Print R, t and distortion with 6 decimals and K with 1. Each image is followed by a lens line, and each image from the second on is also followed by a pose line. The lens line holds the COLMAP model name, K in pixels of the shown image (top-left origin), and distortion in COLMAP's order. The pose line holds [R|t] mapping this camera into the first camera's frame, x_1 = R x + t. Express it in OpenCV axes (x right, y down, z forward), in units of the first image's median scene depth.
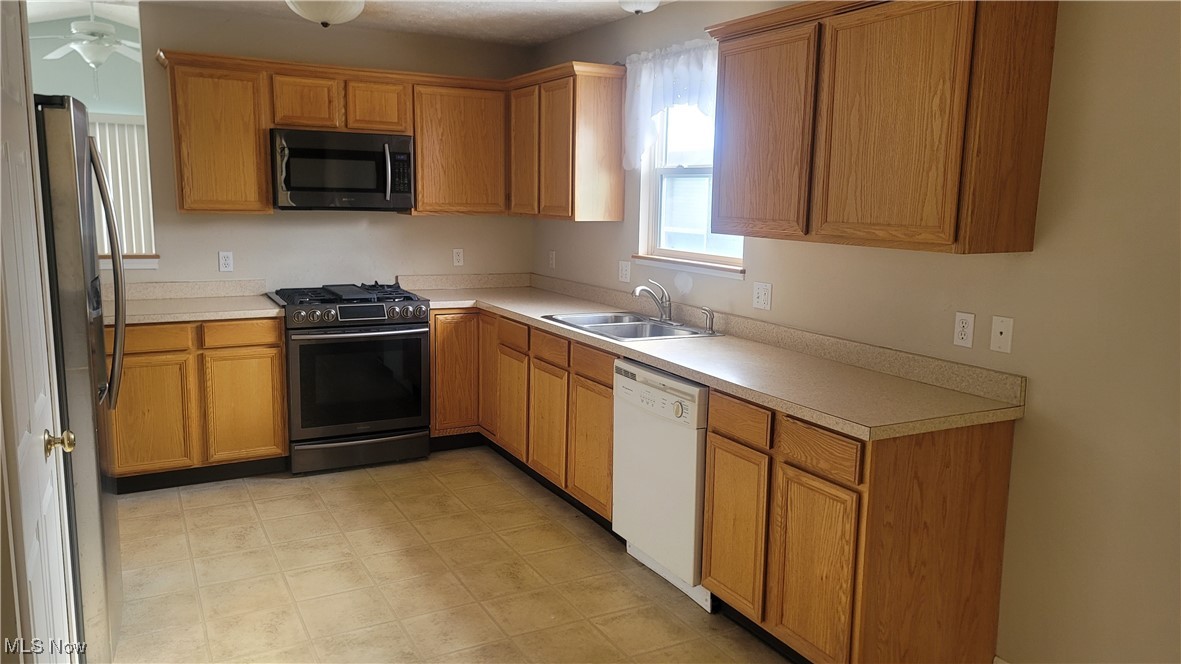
lens RADIAL K [[862.3, 0, 594.9], [0, 862.3, 321.1], [0, 0, 1]] dist [0.052552, -0.002835]
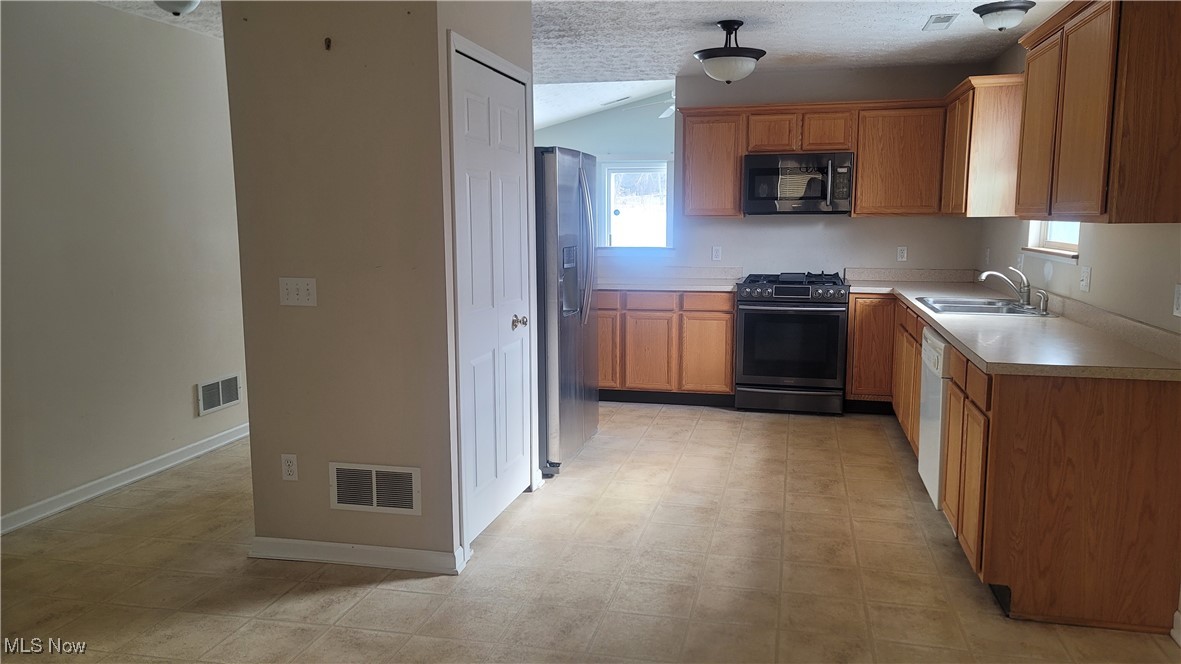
lens RADIAL K [[862.3, 0, 594.9], [0, 862.3, 321.1], [0, 0, 1]] dist [0.052552, -0.002835]
pose [[0.744161, 0.060952, -0.665214, 0.385753], [-0.079852, 0.996805, 0.002005, 0.056427], [0.663210, 0.051626, 0.746650, -0.163556]]
